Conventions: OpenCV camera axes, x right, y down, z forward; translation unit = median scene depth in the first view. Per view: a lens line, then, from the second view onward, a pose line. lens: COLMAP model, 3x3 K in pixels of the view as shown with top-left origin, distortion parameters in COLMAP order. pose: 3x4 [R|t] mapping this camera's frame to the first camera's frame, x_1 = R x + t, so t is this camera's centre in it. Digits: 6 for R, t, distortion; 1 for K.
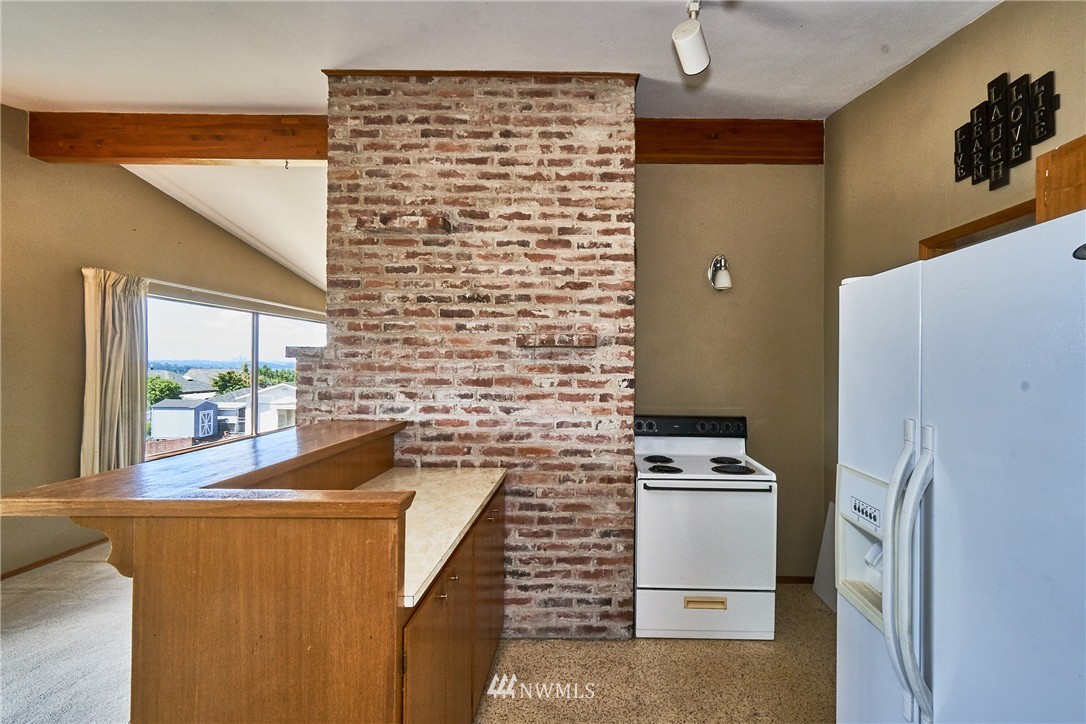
lens RADIAL K [[490.9, 0, 547.4], [0, 490.9, 362.3], [0, 0, 1]] dist [0.002097, 0.000526]
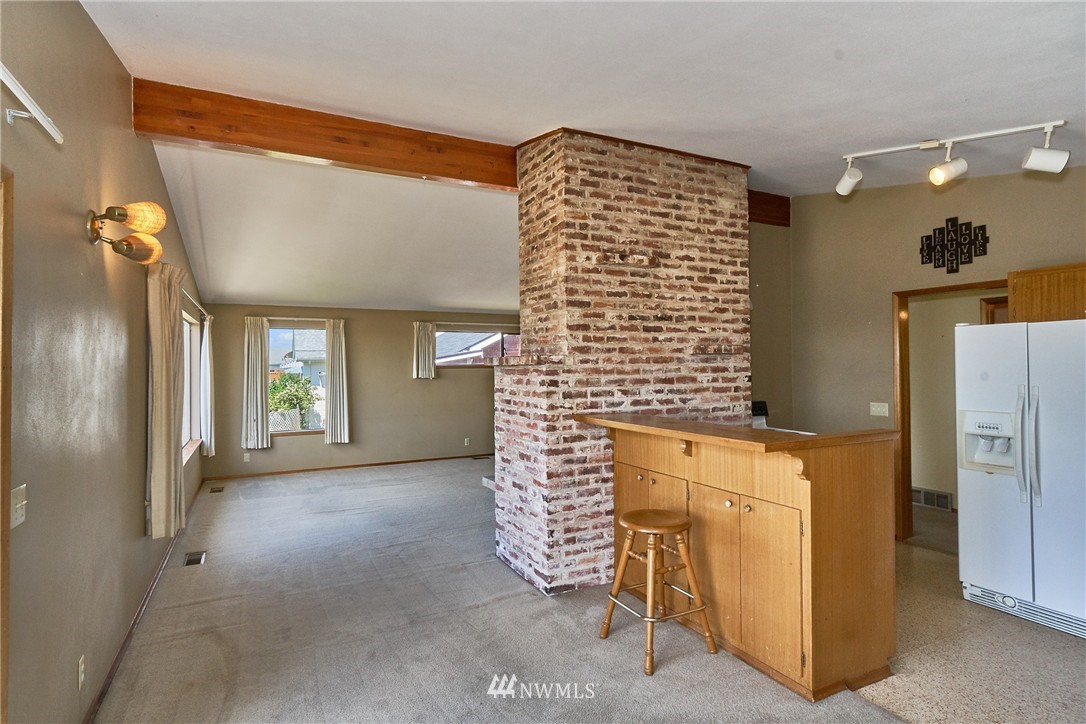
lens RADIAL K [[554.5, 0, 536.7], [0, 554.5, 363.2], [0, 0, 1]] dist [0.011593, -0.000588]
pose [[0.899711, -0.013753, 0.436269, -1.114115], [0.014610, 0.999892, 0.001391, -0.014123], [-0.436242, 0.005122, 0.899815, -0.204105]]
